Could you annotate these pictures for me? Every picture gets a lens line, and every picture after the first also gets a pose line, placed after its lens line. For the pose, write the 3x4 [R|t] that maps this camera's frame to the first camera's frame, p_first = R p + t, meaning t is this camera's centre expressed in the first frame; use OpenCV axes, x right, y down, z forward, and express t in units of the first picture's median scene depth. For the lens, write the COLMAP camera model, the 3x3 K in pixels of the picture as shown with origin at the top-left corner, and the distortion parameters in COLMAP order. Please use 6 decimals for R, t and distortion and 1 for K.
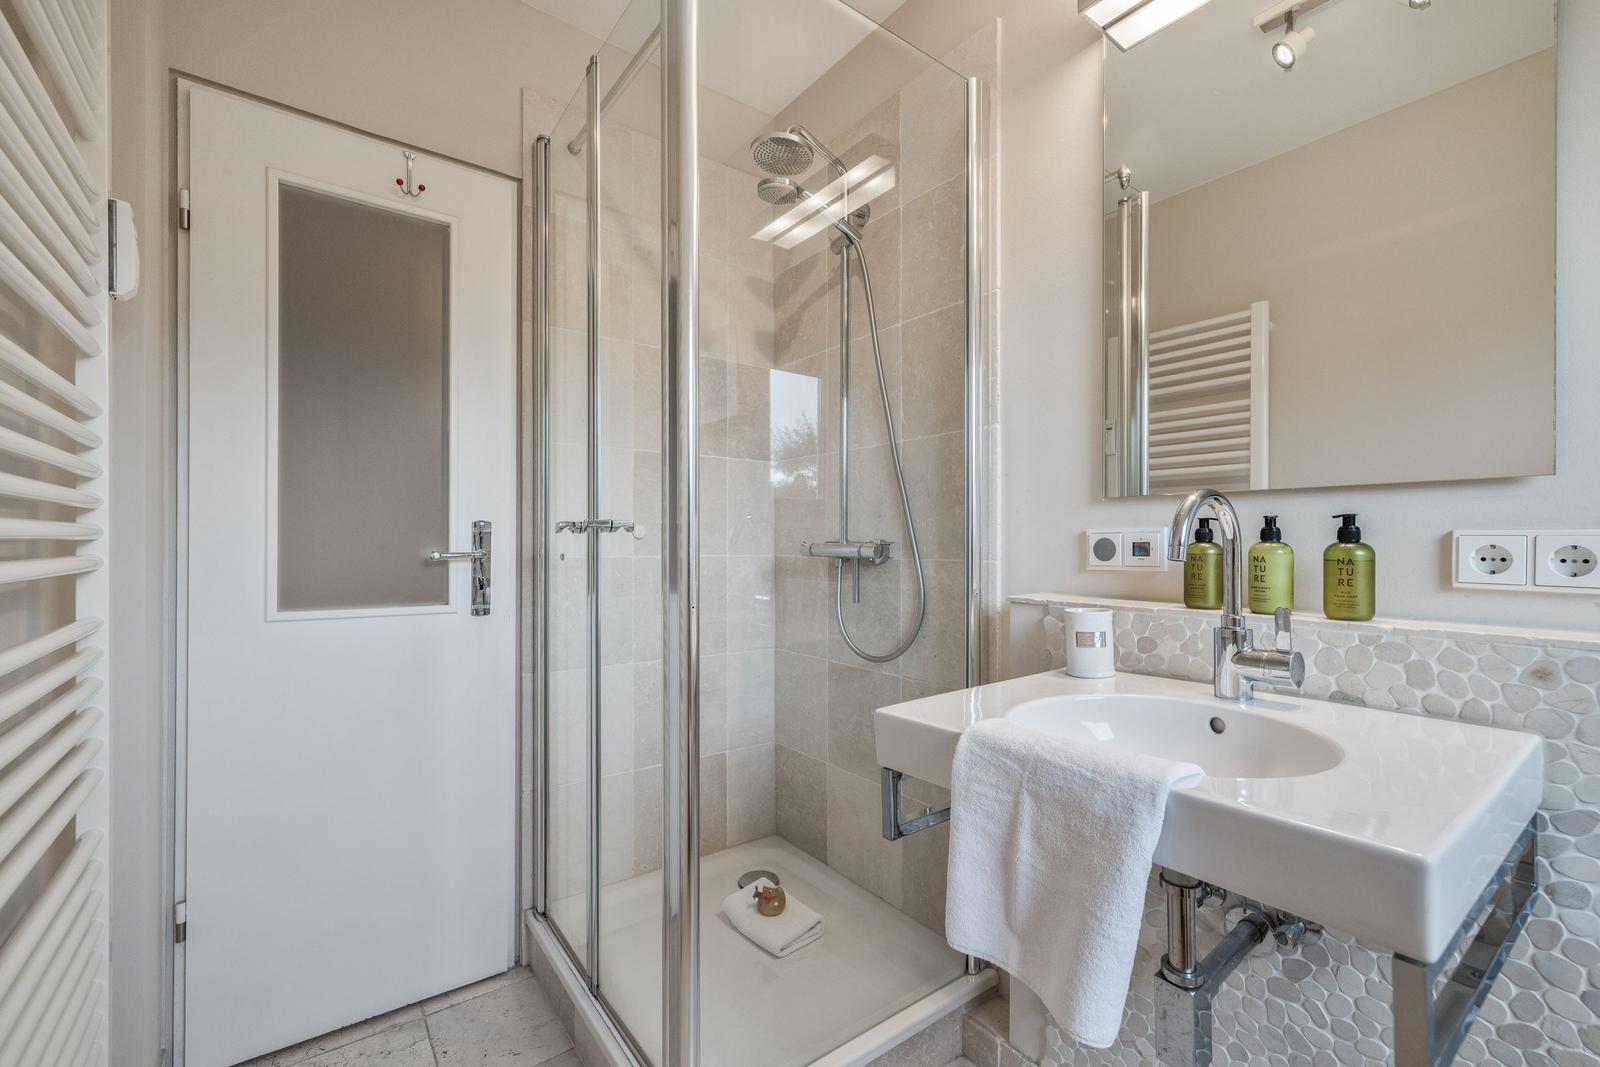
lens RADIAL K [[672.4, 0, 804.2], [0, 672.4, 544.2], [0, 0, 1]] dist [-0.000577, -0.000097]
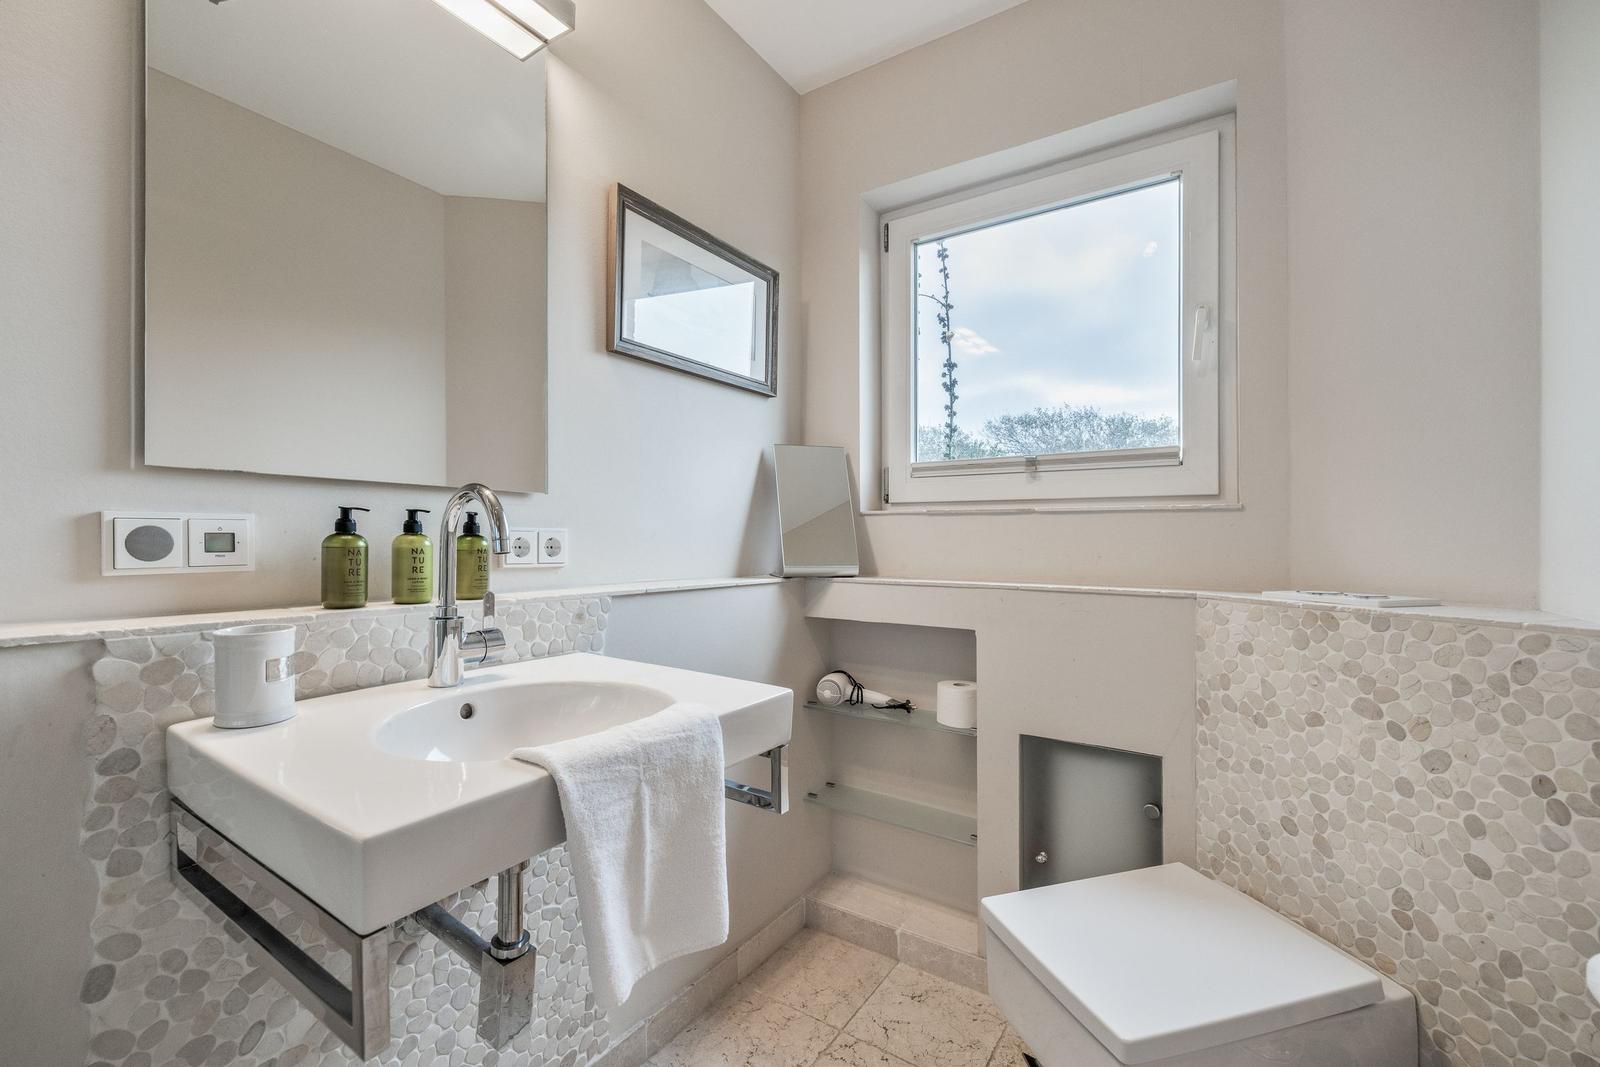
lens RADIAL K [[674.6, 0, 800.0], [0, 674.6, 533.5], [0, 0, 1]] dist [0.001211, 0.000077]
pose [[-0.333666, 0.003447, 0.942685, -0.523050], [-0.006079, 0.999965, -0.005808, -0.002359], [-0.942672, -0.007668, -0.333634, 0.832245]]
